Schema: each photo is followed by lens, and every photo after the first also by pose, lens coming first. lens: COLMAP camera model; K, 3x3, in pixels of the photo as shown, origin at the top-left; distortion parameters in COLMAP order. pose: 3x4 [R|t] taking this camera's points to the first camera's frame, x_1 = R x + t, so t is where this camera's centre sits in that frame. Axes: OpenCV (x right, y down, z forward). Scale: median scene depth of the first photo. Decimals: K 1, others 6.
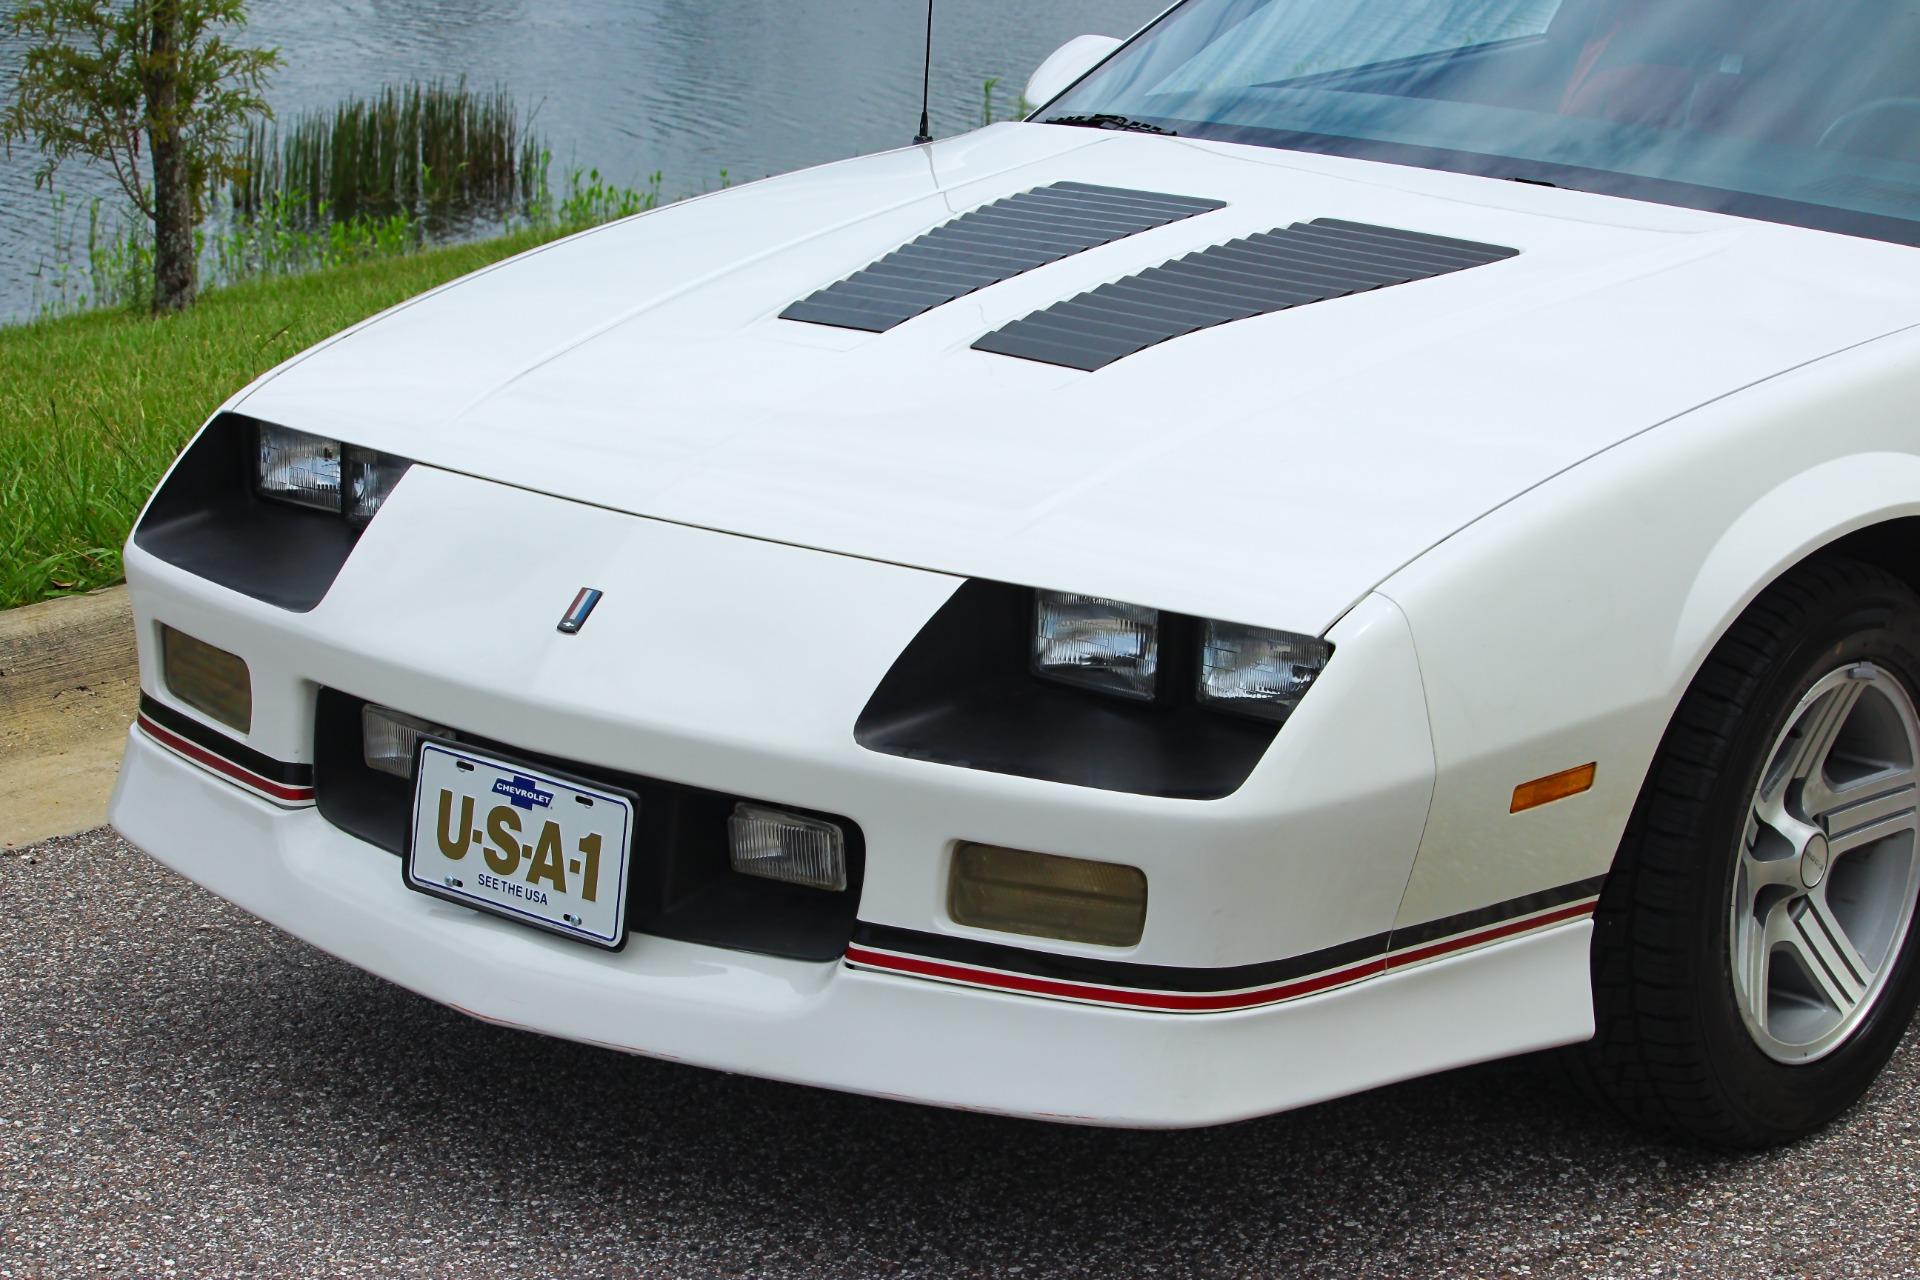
lens RADIAL K [[4918.6, 0, 1000.5], [0, 4918.6, 533.1], [0, 0, 1]] dist [-0.467782, 0.073084]
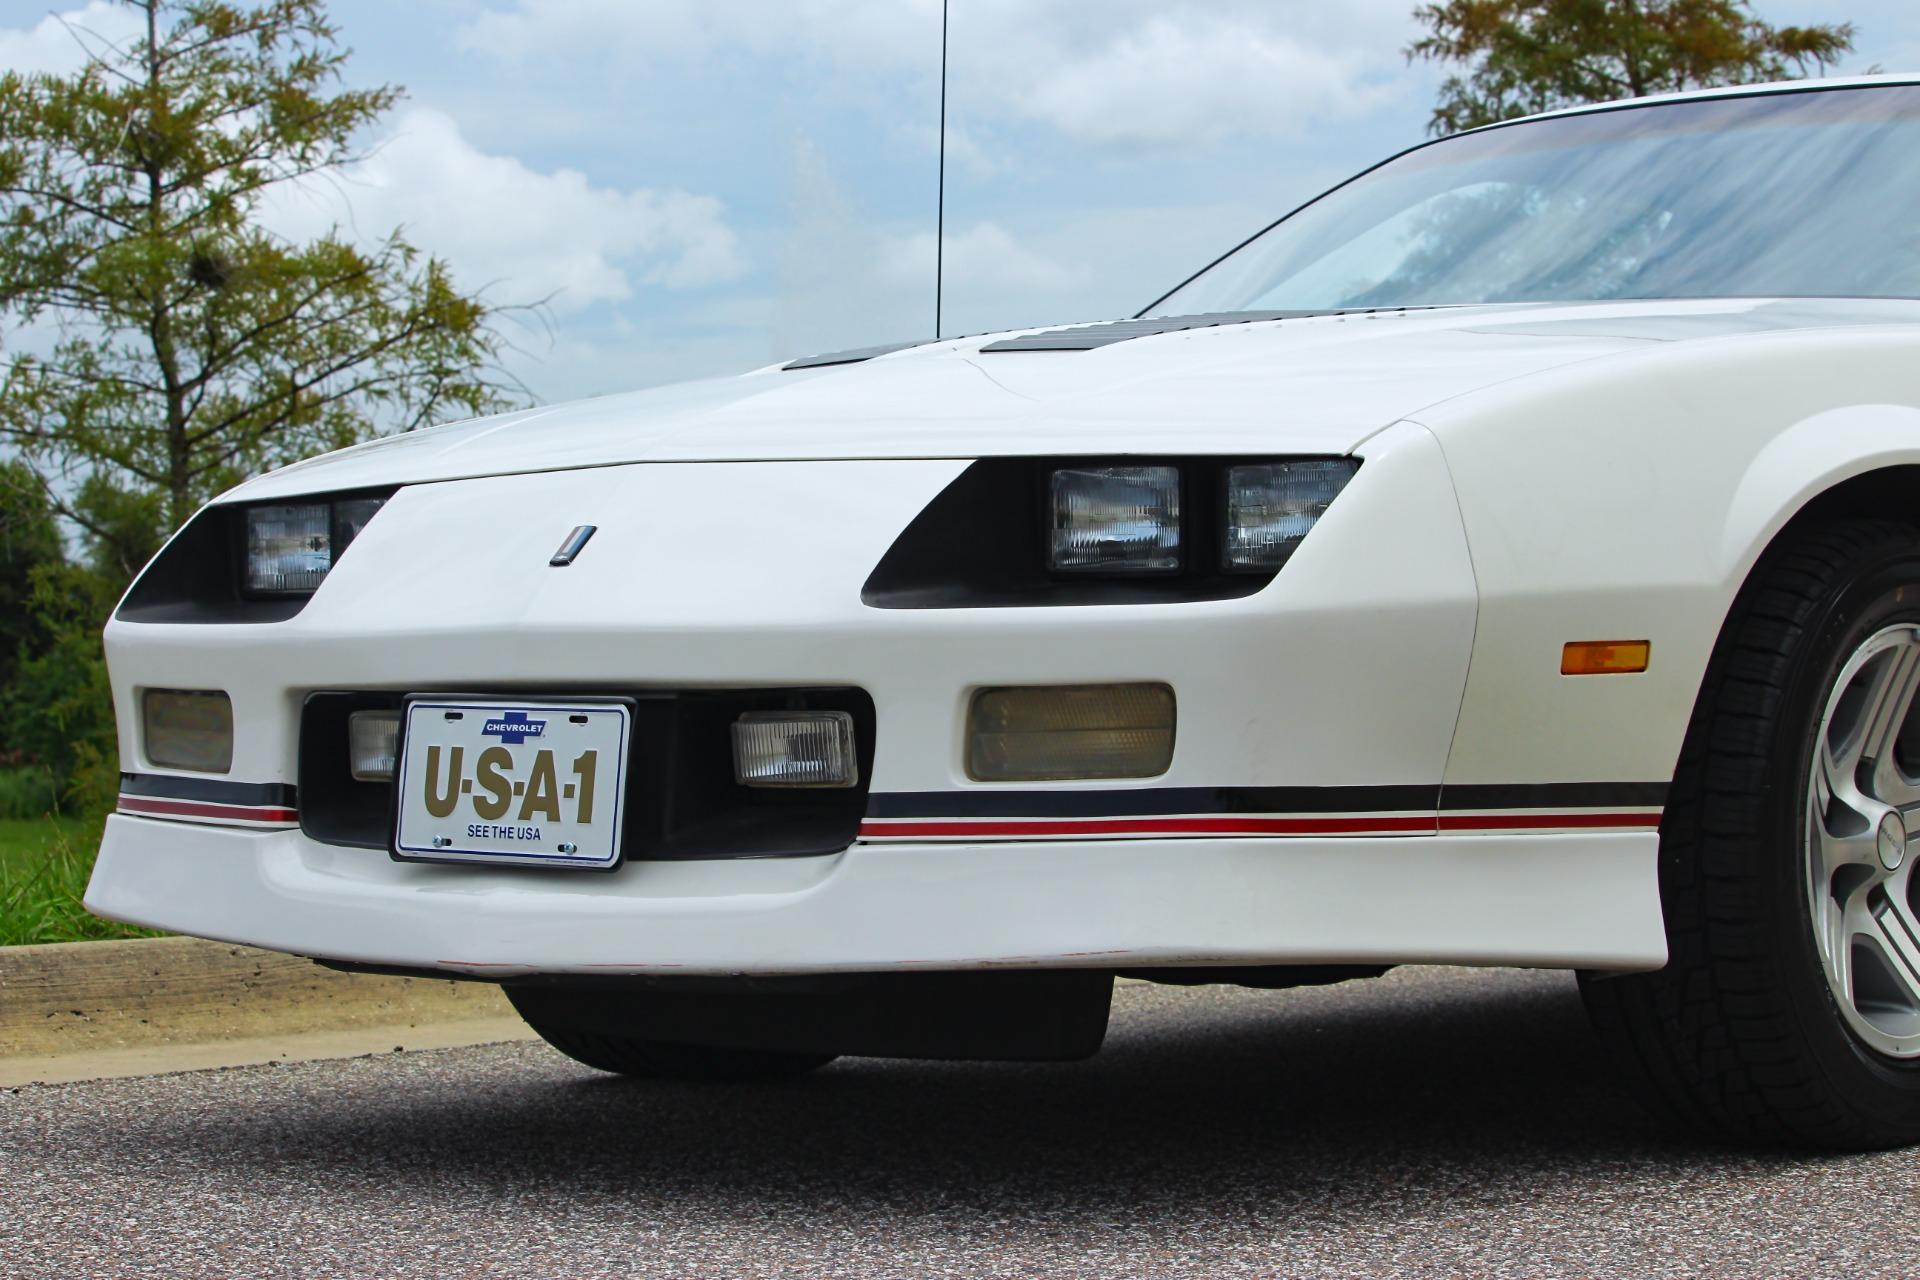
lens RADIAL K [[4918.3, 0, 958.3], [0, 4918.3, 636.4], [0, 0, 1]] dist [-0.461539, -0.229954]
pose [[0.999269, -0.034330, -0.016835, 0.004355], [0.029629, 0.973542, -0.226578, 0.251424], [0.024168, 0.225913, 0.973848, 0.078397]]
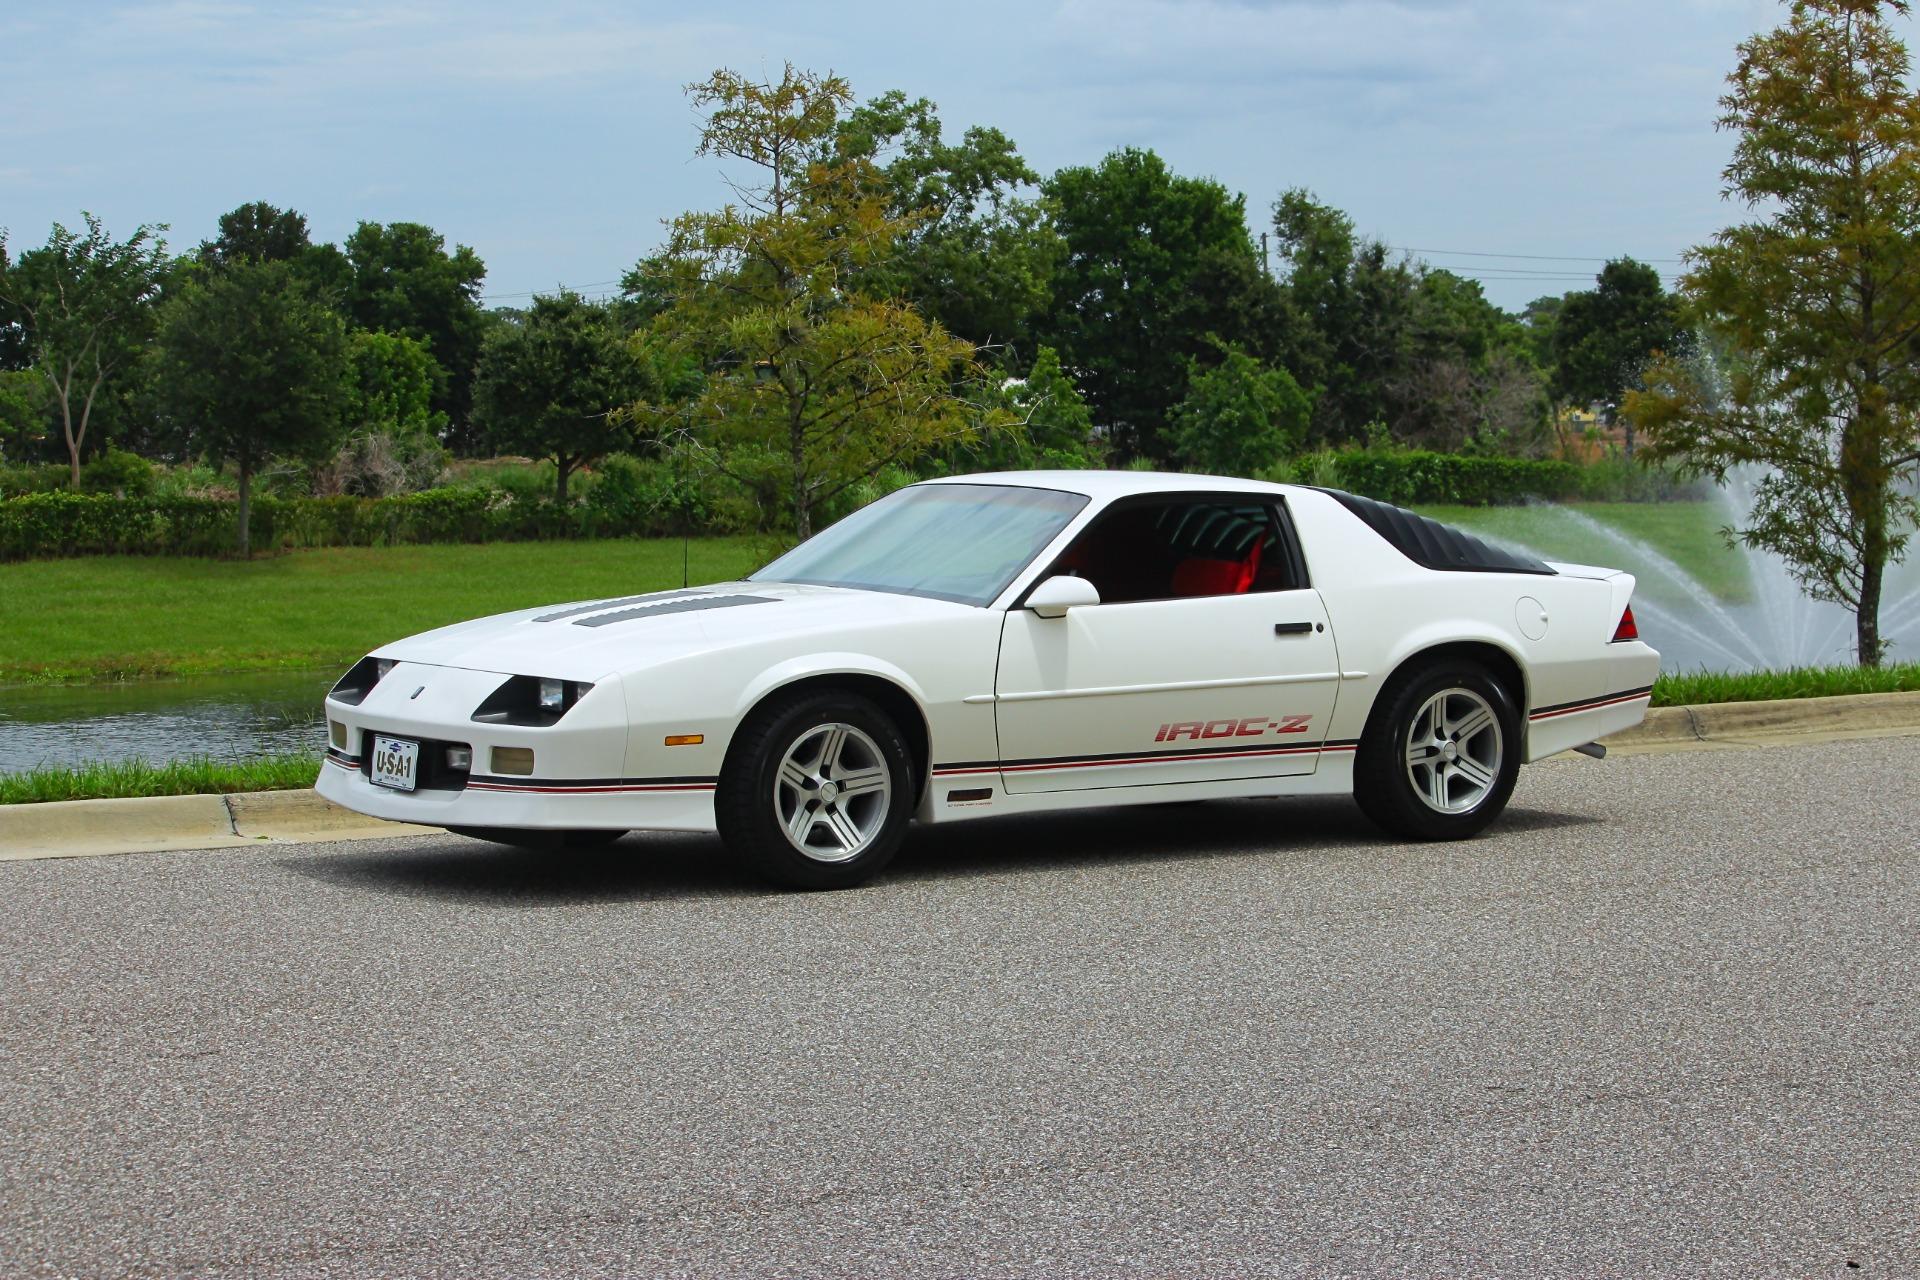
lens RADIAL K [[4908.7, 0, 958.3], [0, 4908.7, 647.2], [0, 0, 1]] dist [-0.385024, 0.208519]
pose [[0.957208, -0.006472, -0.289328, 1.175290], [-0.039977, 0.987208, -0.154344, 0.464956], [0.286625, 0.159306, 0.944705, -1.916466]]
